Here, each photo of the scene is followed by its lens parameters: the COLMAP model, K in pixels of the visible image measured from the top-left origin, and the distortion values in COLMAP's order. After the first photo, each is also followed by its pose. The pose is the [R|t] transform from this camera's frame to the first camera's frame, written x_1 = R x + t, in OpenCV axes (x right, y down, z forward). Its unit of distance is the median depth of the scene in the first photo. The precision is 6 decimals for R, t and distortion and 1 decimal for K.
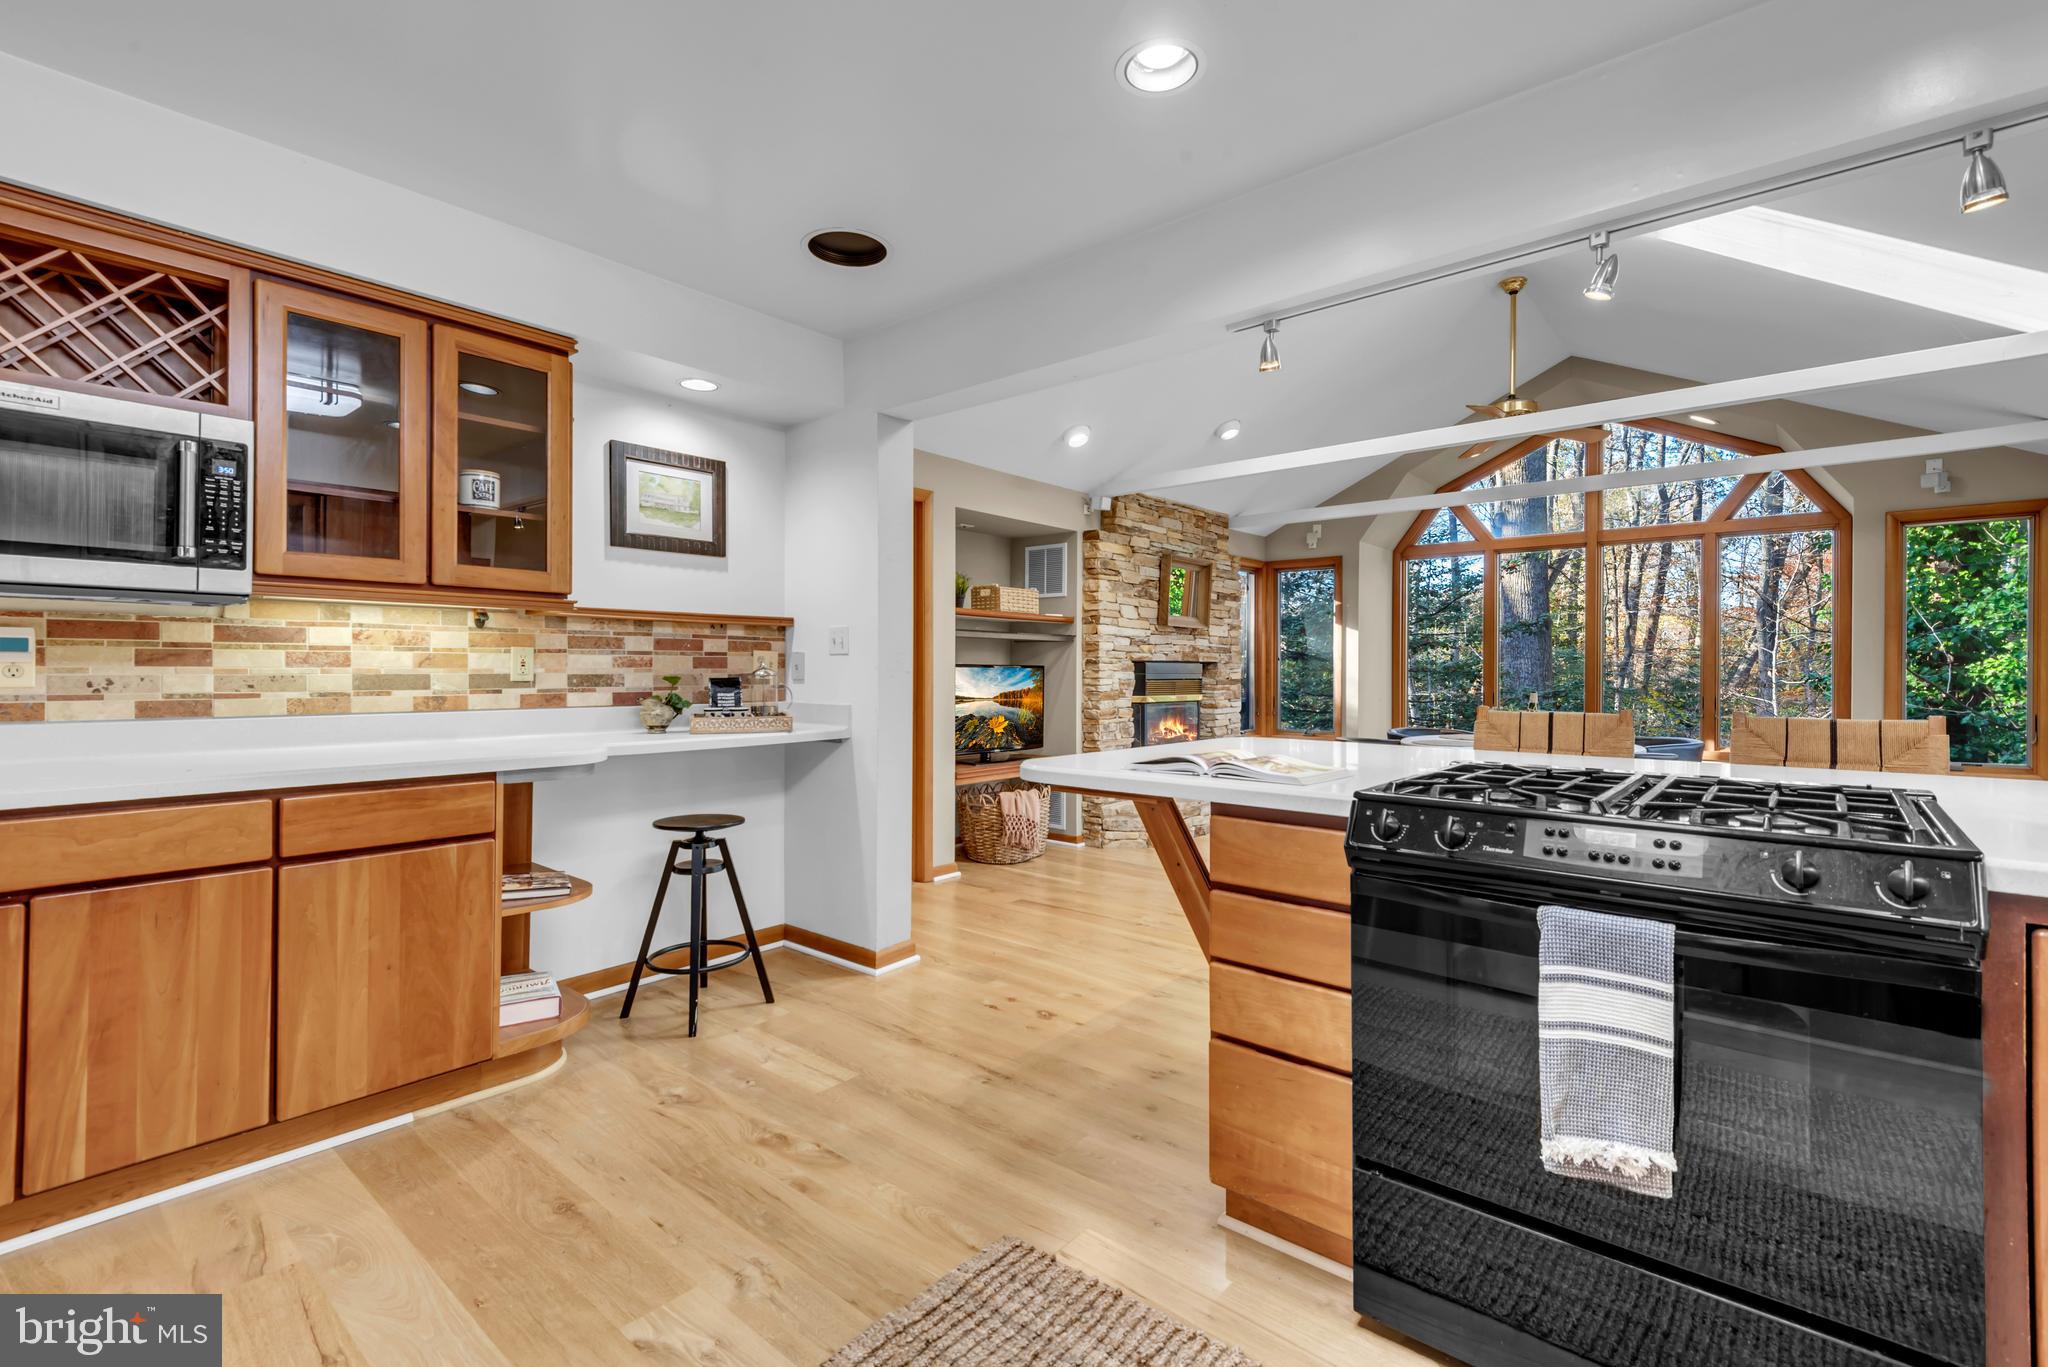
lens RADIAL K [[927.1, 0, 1017.3], [0, 927.1, 664.9], [0, 0, 1]] dist [0.040273, -0.015284]
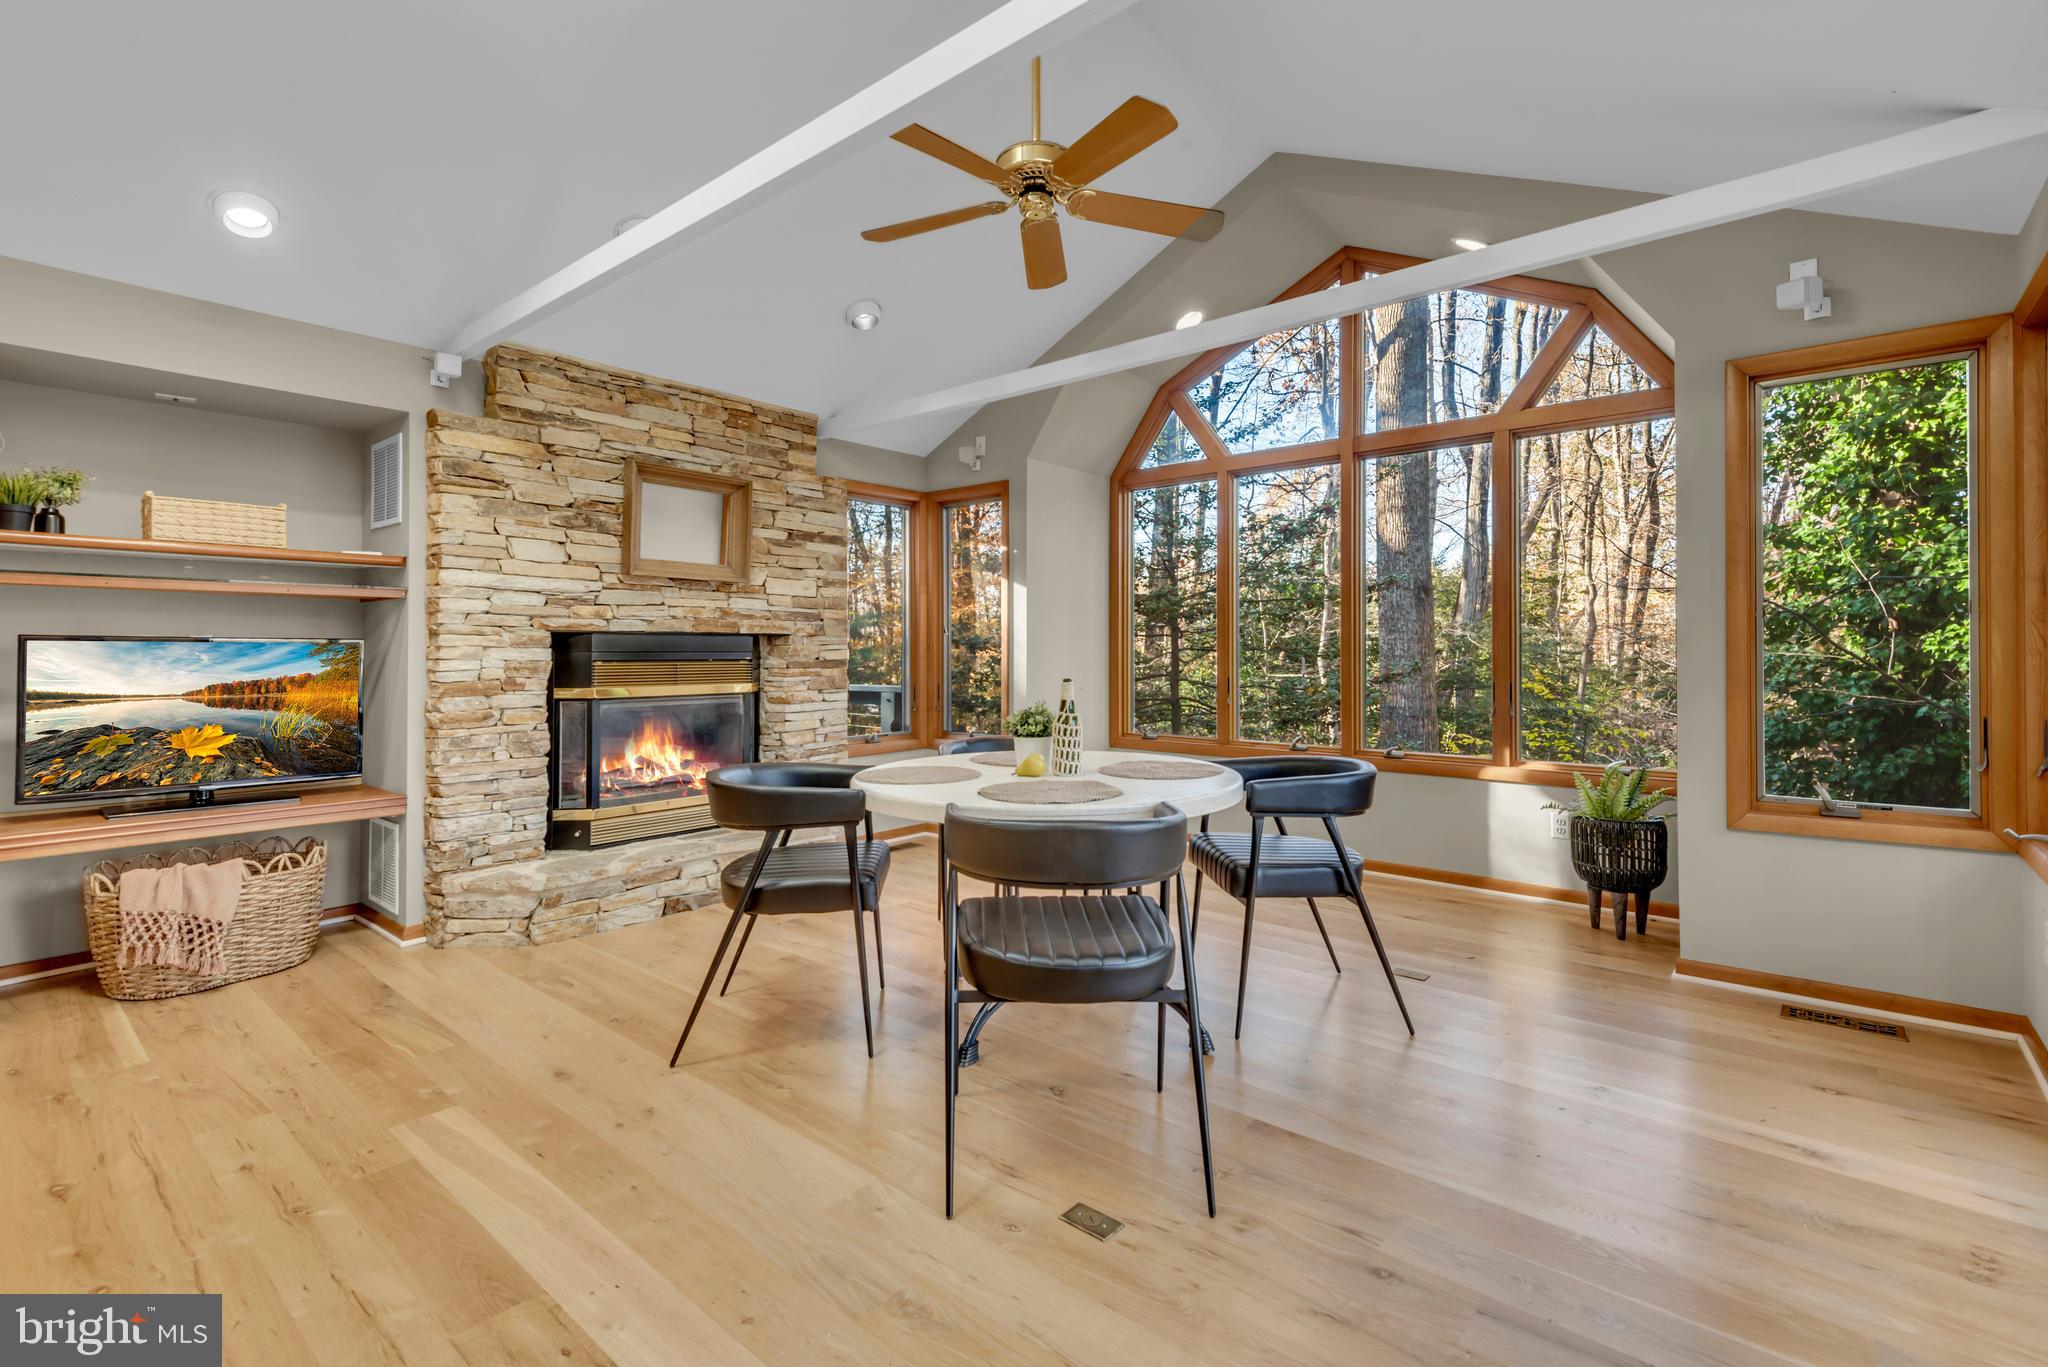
lens RADIAL K [[927.1, 0, 1017.3], [0, 927.1, 664.9], [0, 0, 1]] dist [0.040273, -0.015284]
pose [[0.999973, -0.004853, -0.005469, 0.394214], [0.004966, 0.999771, 0.020799, 0.006134], [0.005367, -0.020826, 0.999769, 0.342330]]
